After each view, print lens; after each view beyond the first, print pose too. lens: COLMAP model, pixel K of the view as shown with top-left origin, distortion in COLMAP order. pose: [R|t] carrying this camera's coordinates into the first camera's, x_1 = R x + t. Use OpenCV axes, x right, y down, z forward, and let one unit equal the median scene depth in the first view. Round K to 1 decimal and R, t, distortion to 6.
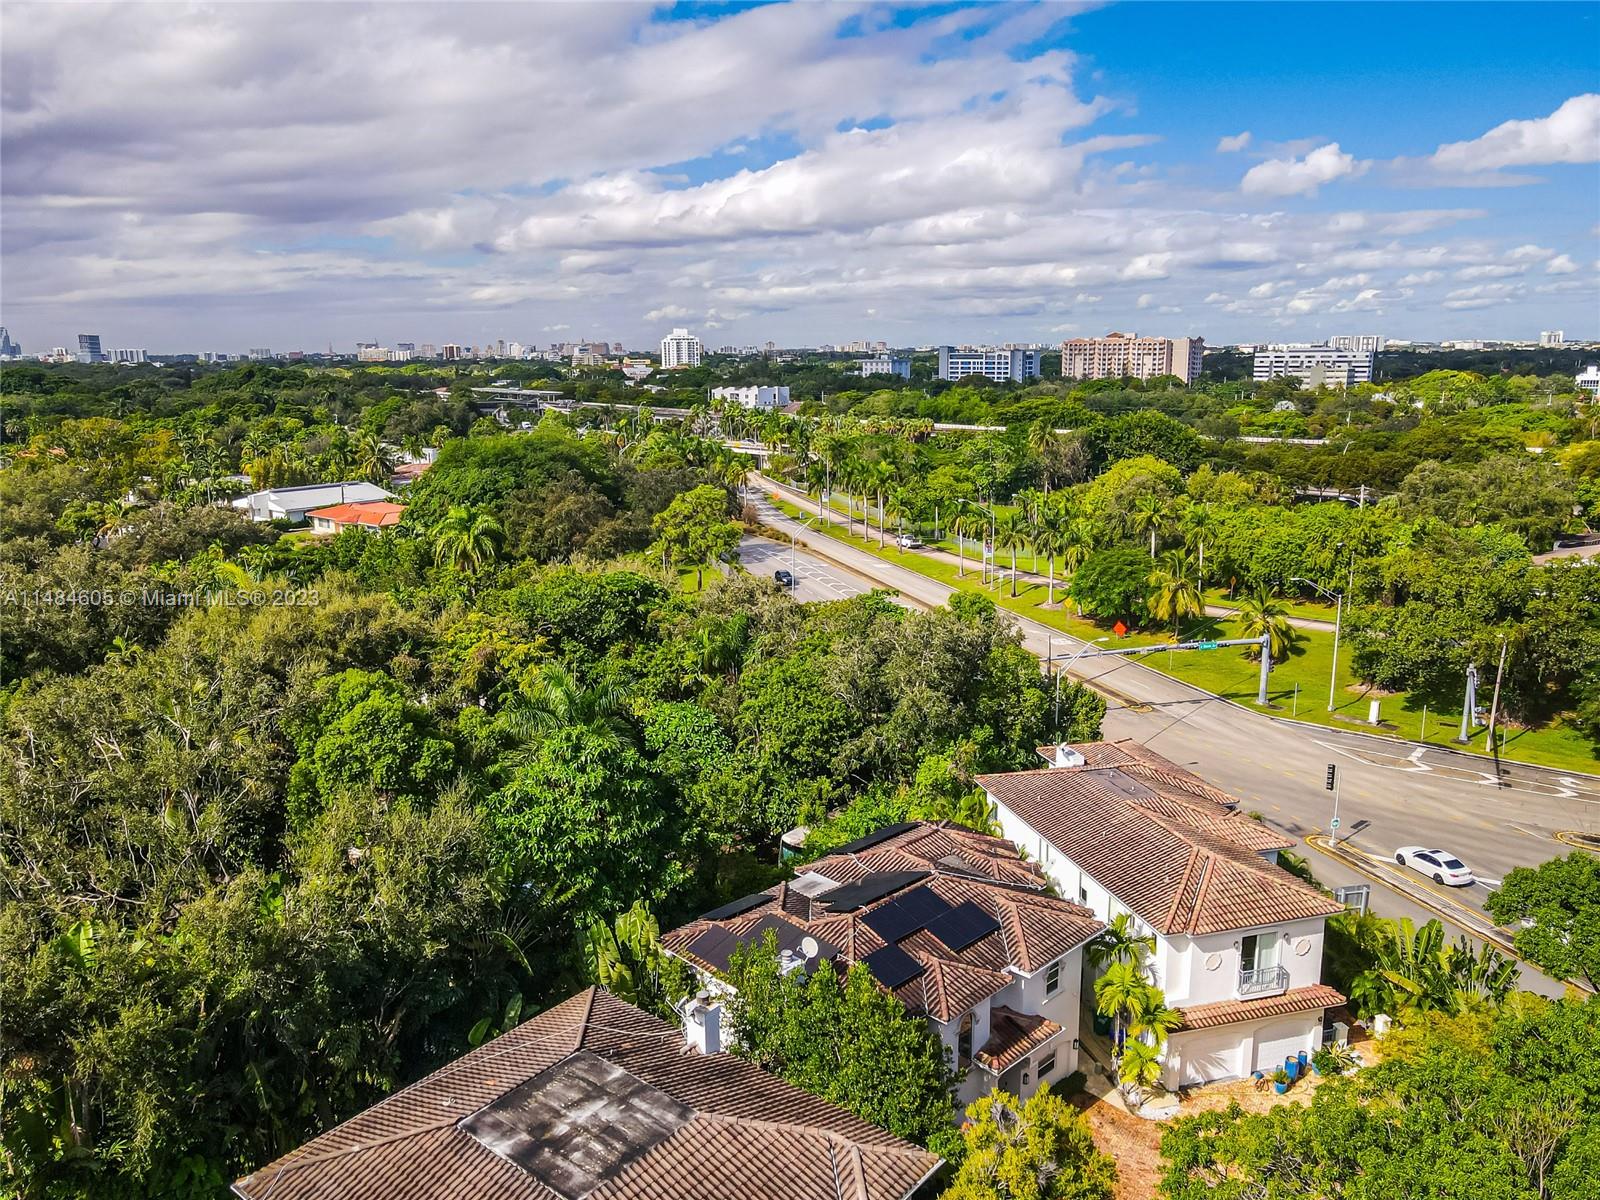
lens RADIAL K [[1162.3, 0, 800.0], [0, 1162.3, 600.0], [0, 0, 1]] dist [-0.001682, 0.029819]
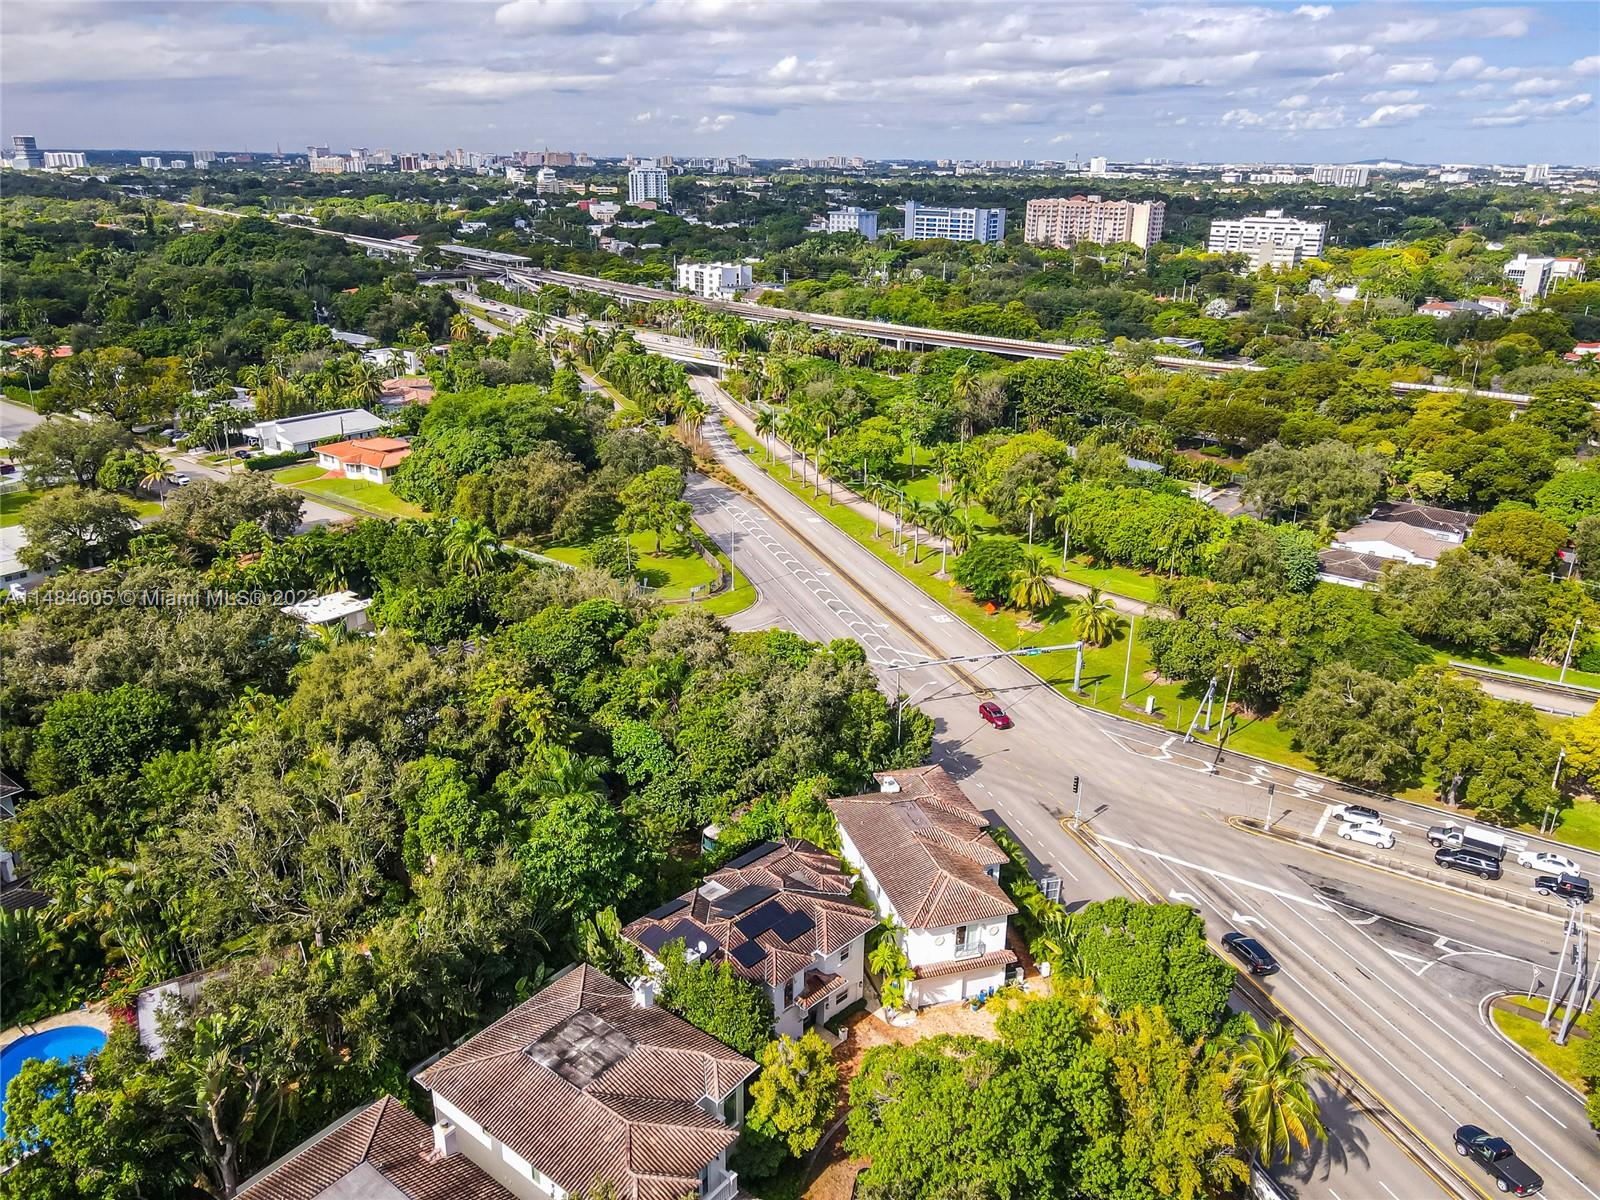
lens RADIAL K [[1162.3, 0, 800.0], [0, 1162.3, 600.0], [0, 0, 1]] dist [-0.001682, 0.029819]
pose [[0.999579, 0.011893, 0.026469, 0.081954], [-0.015798, 0.988165, 0.152579, -0.404584], [-0.024342, -0.152933, 0.987937, -0.567850]]
